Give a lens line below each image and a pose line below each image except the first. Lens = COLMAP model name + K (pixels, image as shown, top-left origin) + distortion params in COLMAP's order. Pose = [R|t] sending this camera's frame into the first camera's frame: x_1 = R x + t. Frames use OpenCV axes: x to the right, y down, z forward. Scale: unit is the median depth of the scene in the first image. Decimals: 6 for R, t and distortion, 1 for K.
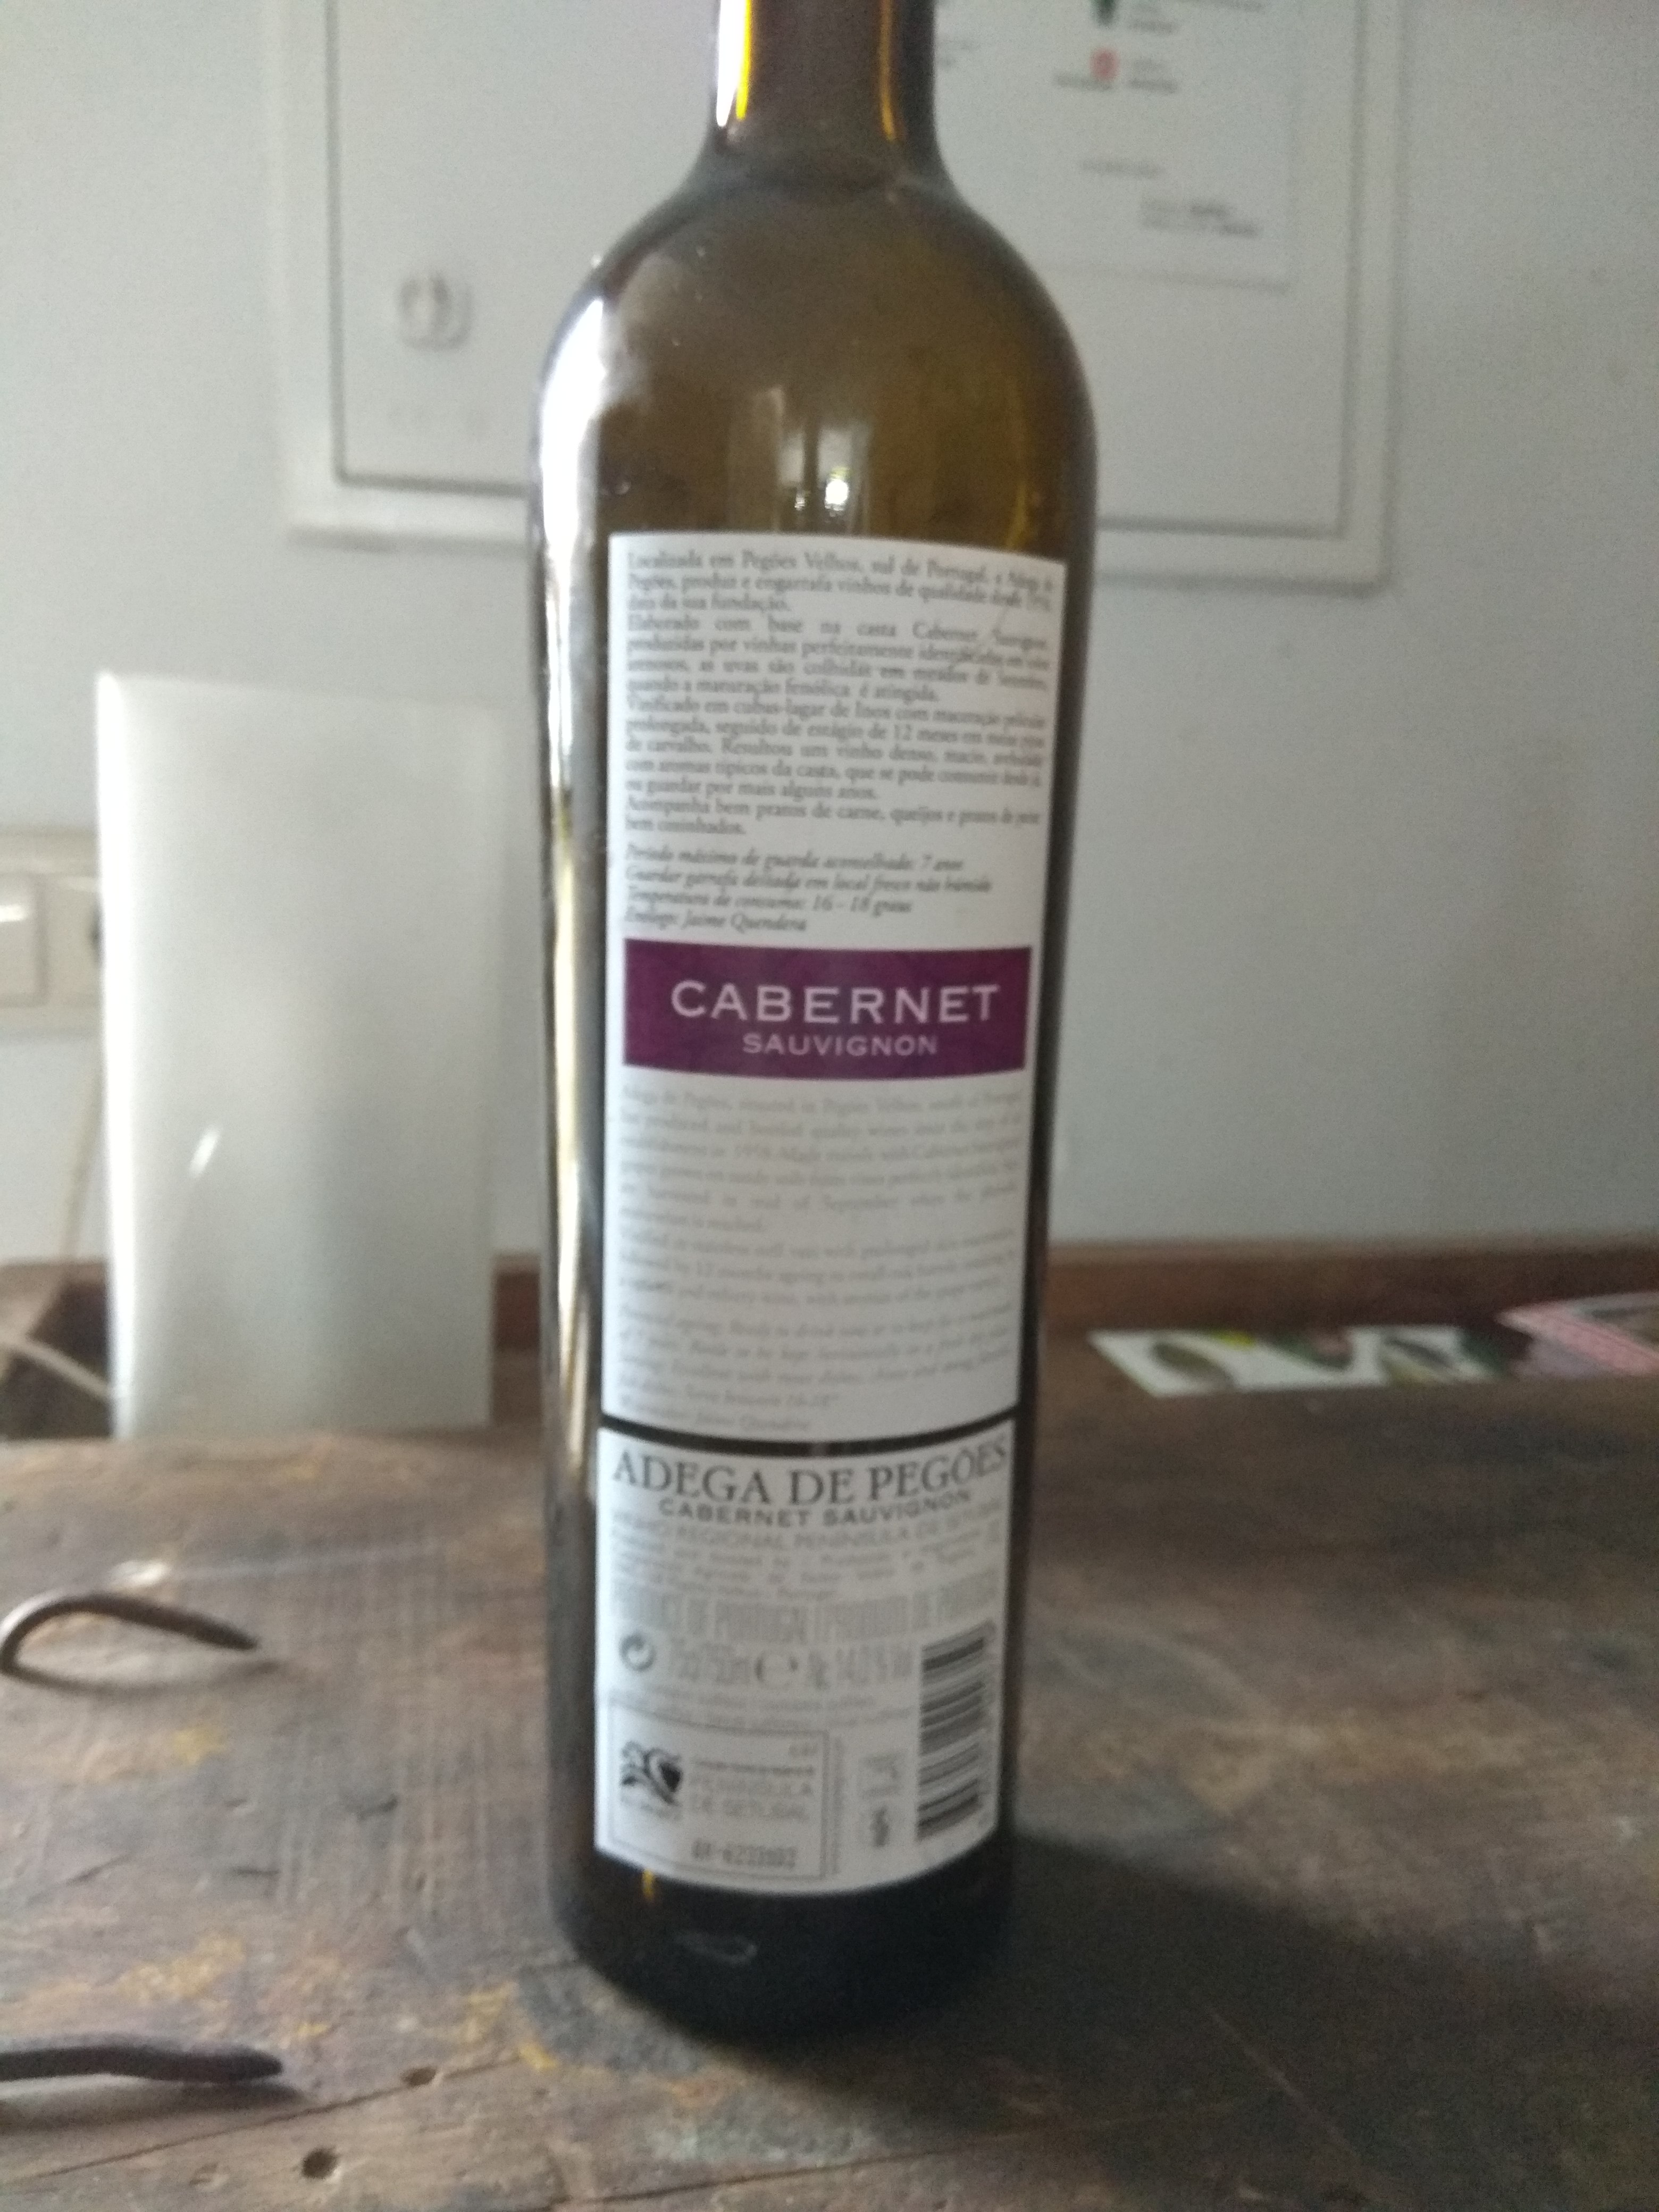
lens RADIAL K [[1657.7, 0, 828.3], [0, 1657.7, 1085.3], [0, 0, 1]] dist [0.080351, -0.172903]
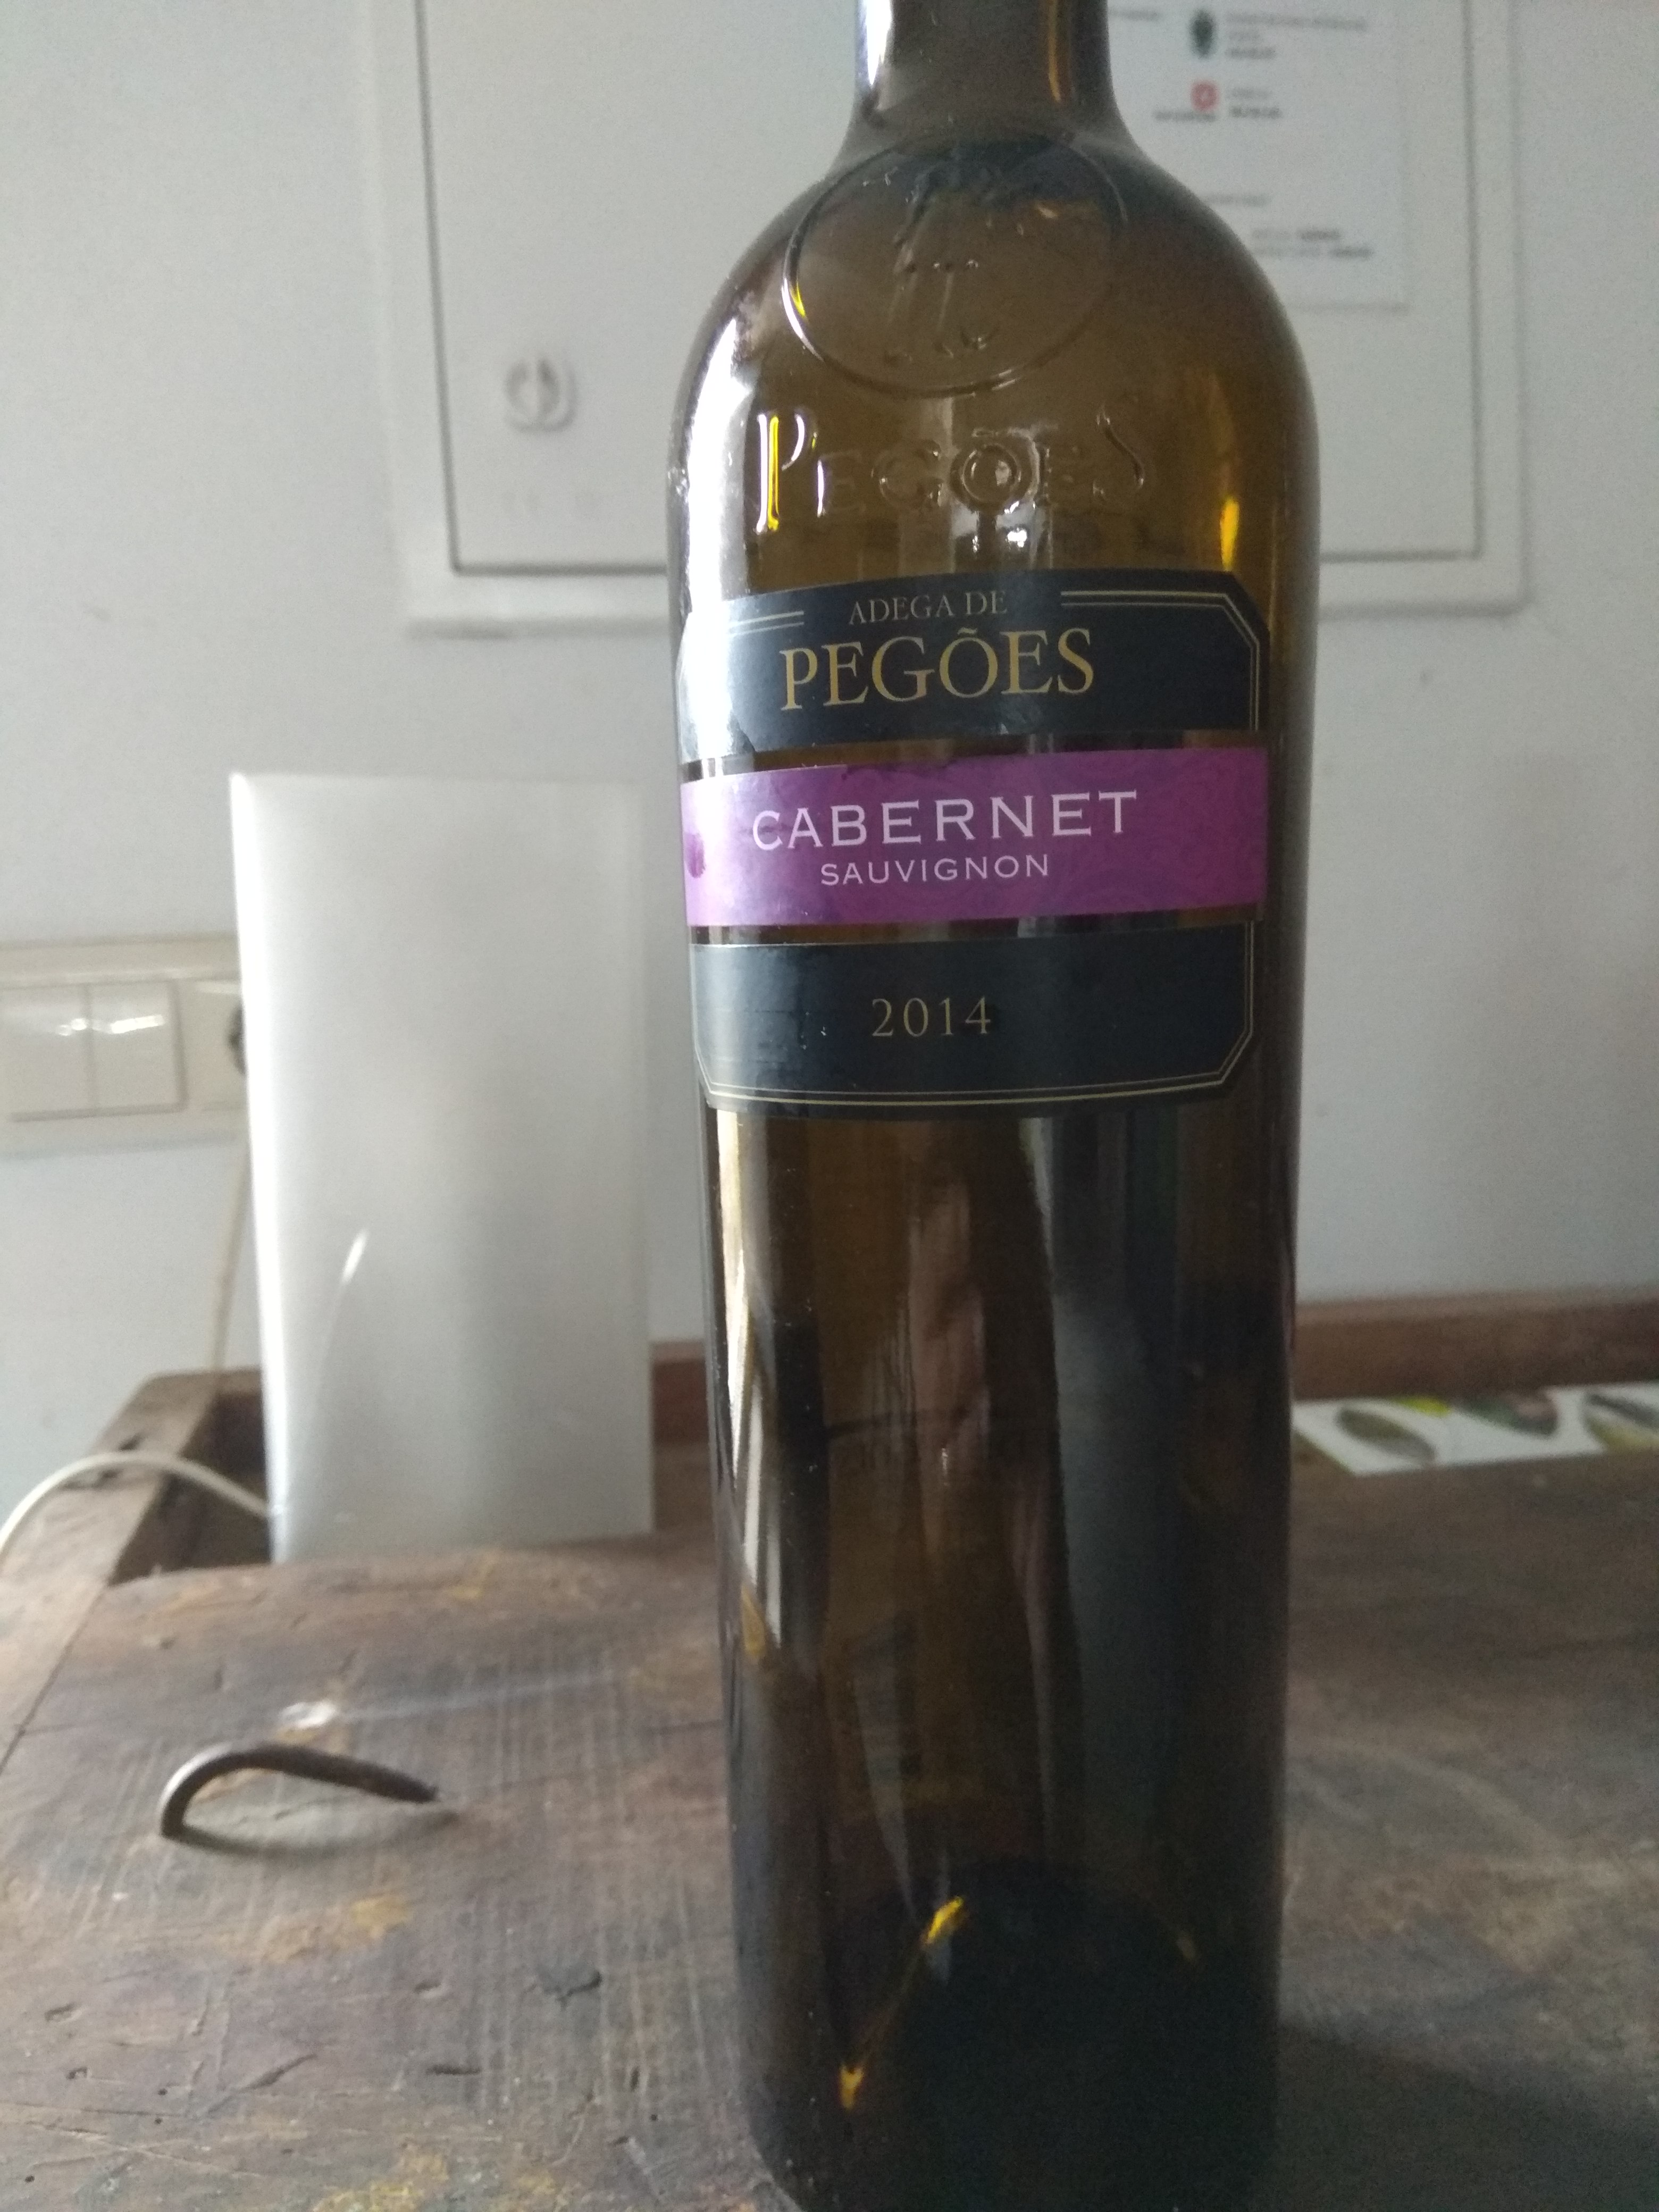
lens RADIAL K [[1654.4, 0, 842.4], [0, 1654.4, 1102.4], [0, 0, 1]] dist [0.069415, -0.142494]
pose [[0.996924, -0.049417, -0.060827, -0.058704], [0.047648, 0.998408, -0.030192, -0.016599], [0.062223, 0.027201, 0.997692, 0.113421]]
